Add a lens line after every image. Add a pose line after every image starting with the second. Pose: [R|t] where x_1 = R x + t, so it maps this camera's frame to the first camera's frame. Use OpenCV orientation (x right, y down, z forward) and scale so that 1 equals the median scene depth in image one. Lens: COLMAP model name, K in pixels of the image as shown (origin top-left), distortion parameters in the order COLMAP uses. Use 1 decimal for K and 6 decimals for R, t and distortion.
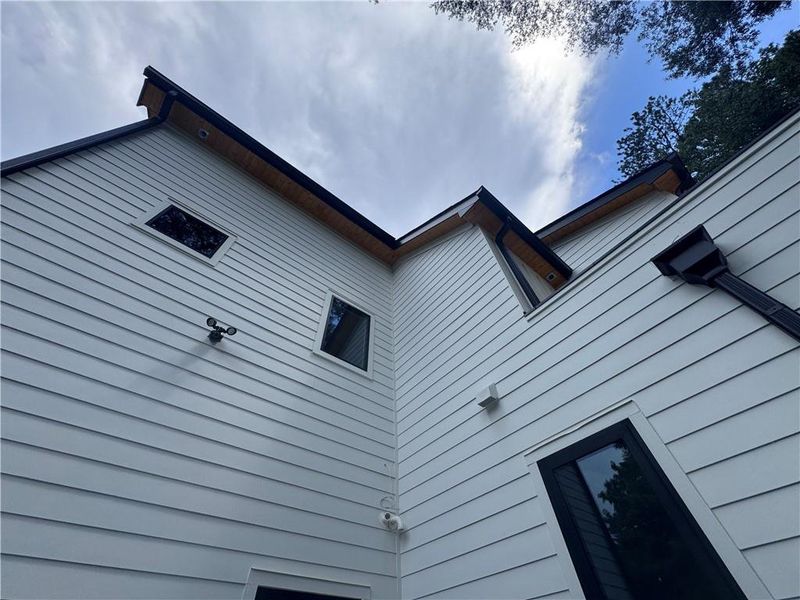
lens RADIAL K [[320.9, 0, 400.0], [0, 320.9, 300.0], [0, 0, 1]] dist [-0.001467, 0.000009]
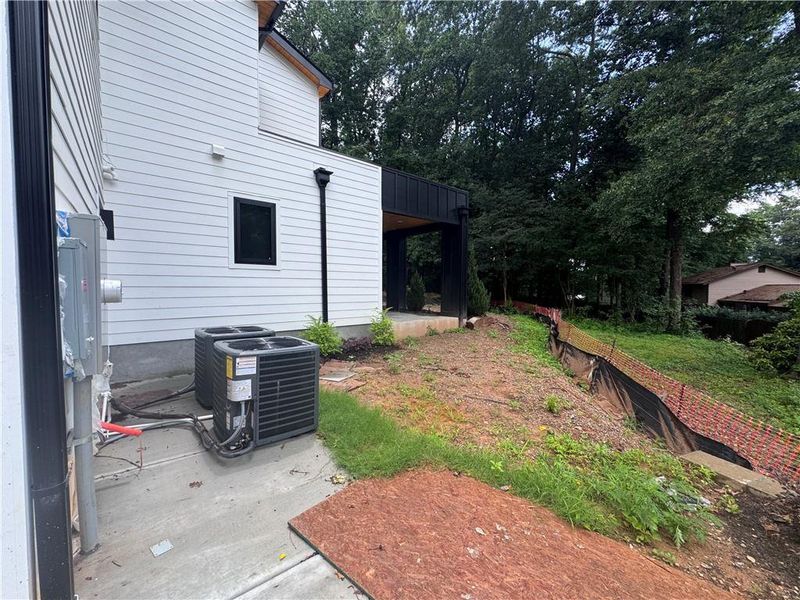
lens RADIAL K [[320.9, 0, 400.0], [0, 320.9, 300.0], [0, 0, 1]] dist [-0.001467, 0.000009]
pose [[-0.016095, -0.018729, 0.999695, -2.109270], [-0.796500, 0.604636, -0.001495, -0.001418], [-0.604424, -0.796281, -0.024649, -0.295817]]
